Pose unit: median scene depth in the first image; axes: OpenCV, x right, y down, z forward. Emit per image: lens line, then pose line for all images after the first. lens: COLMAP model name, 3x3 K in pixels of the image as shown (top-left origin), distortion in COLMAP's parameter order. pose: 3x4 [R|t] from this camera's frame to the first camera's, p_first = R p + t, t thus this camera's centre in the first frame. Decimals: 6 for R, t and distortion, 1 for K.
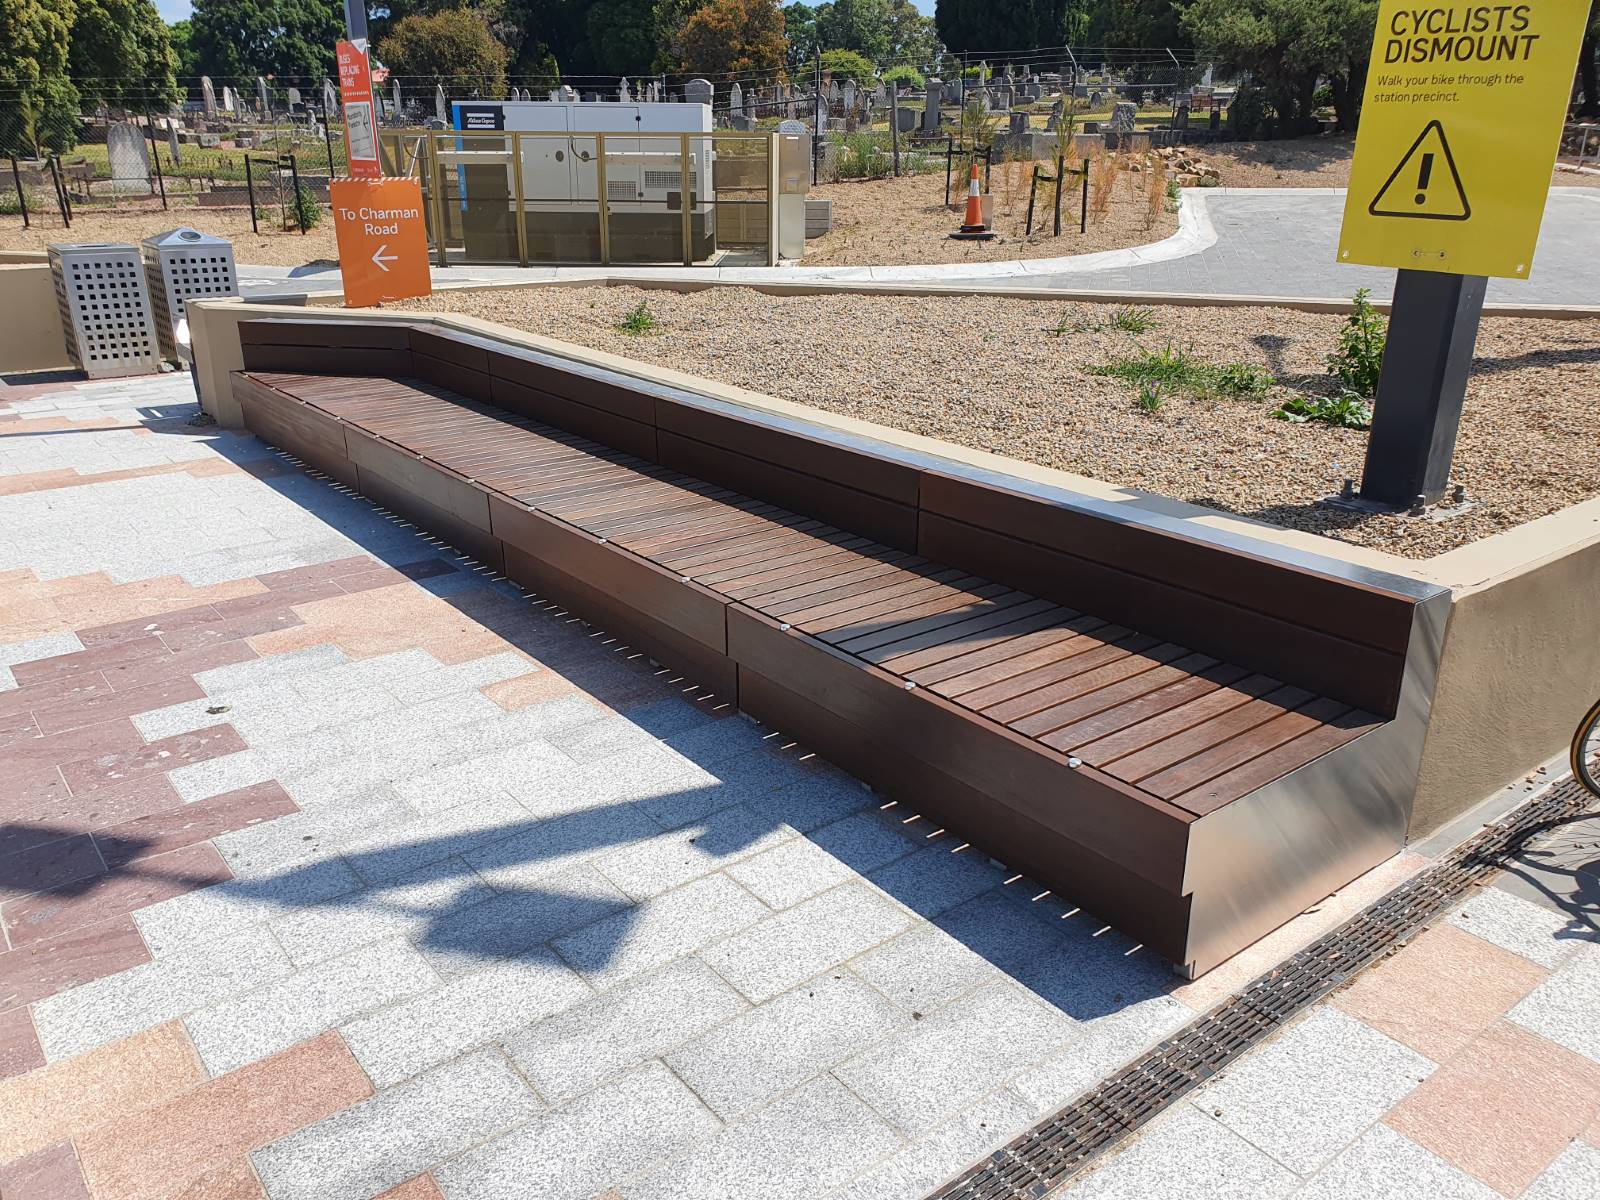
lens RADIAL K [[1265.4, 0, 800.0], [0, 1265.4, 600.0], [0, 0, 1]] dist [-0.015908, 0.046275]
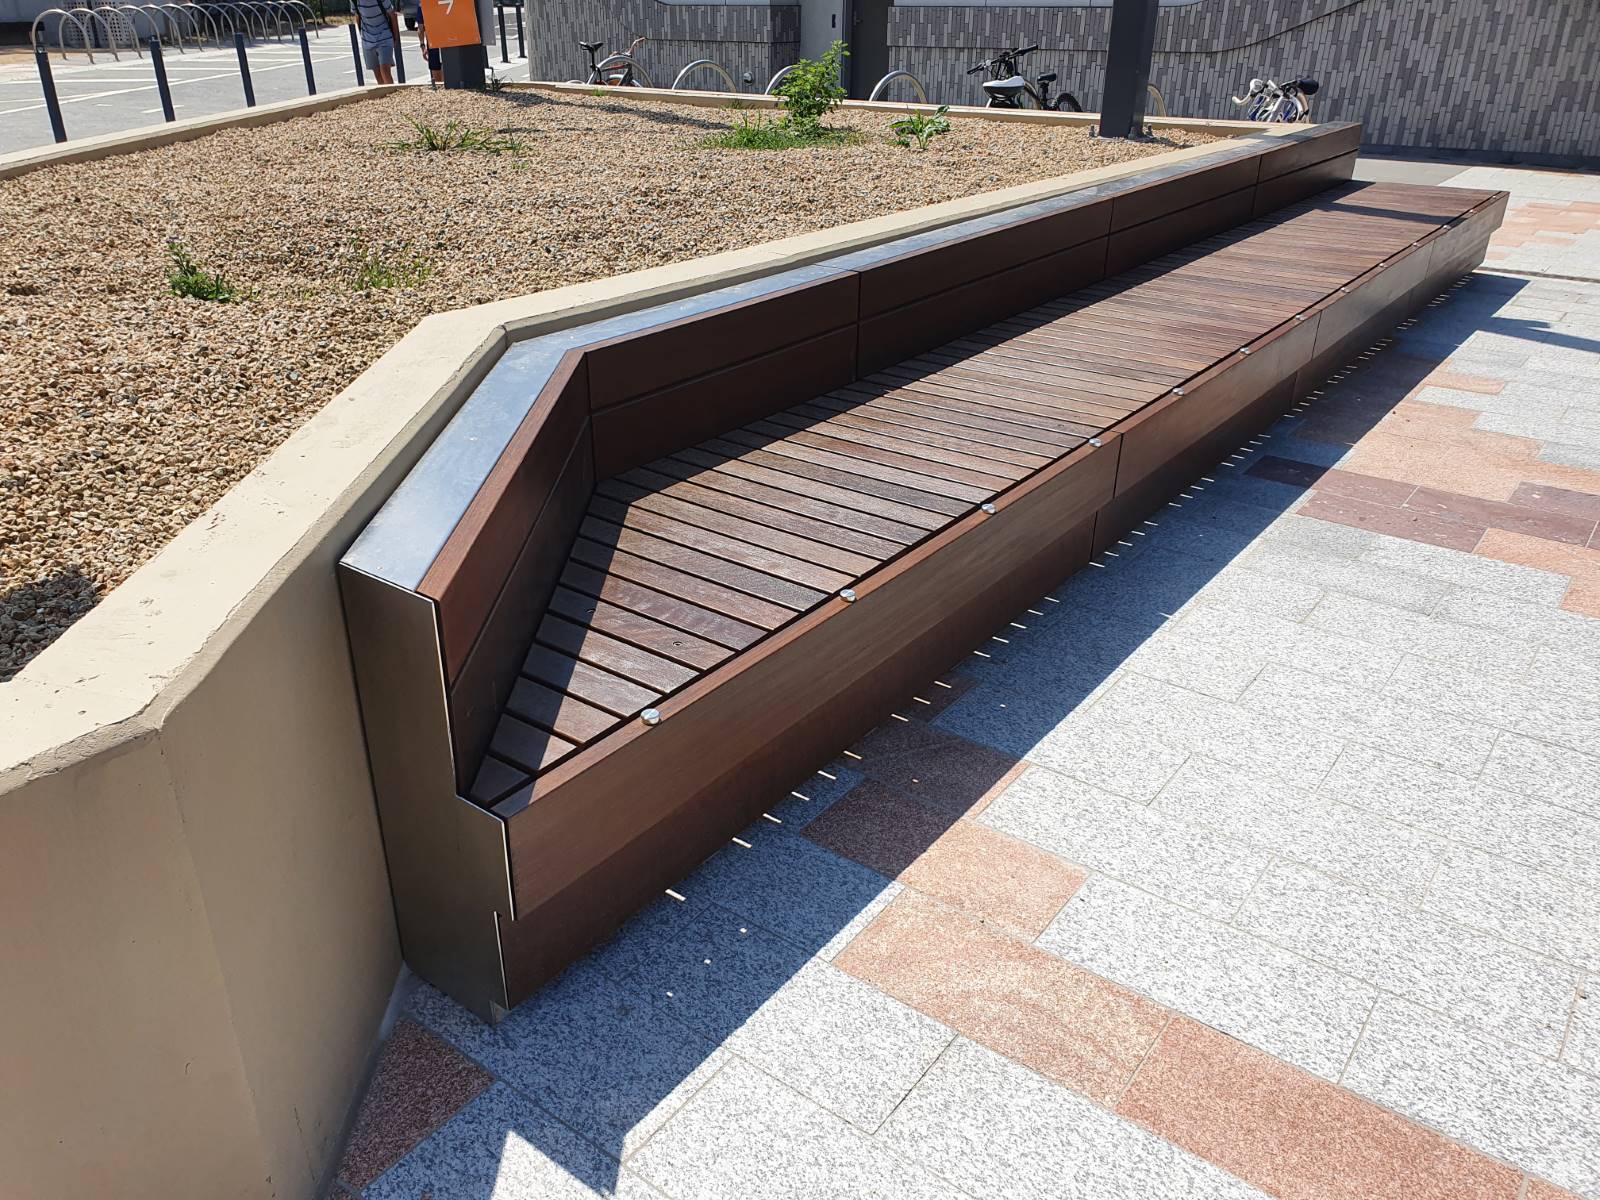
lens RADIAL K [[1265.4, 0, 800.0], [0, 1265.4, 600.0], [0, 0, 1]] dist [-0.015908, 0.046275]
pose [[-0.260828, -0.430502, 0.864082, -0.878333], [0.328618, 0.802018, 0.498776, -0.419431], [-0.907733, 0.414047, -0.067719, 1.315513]]
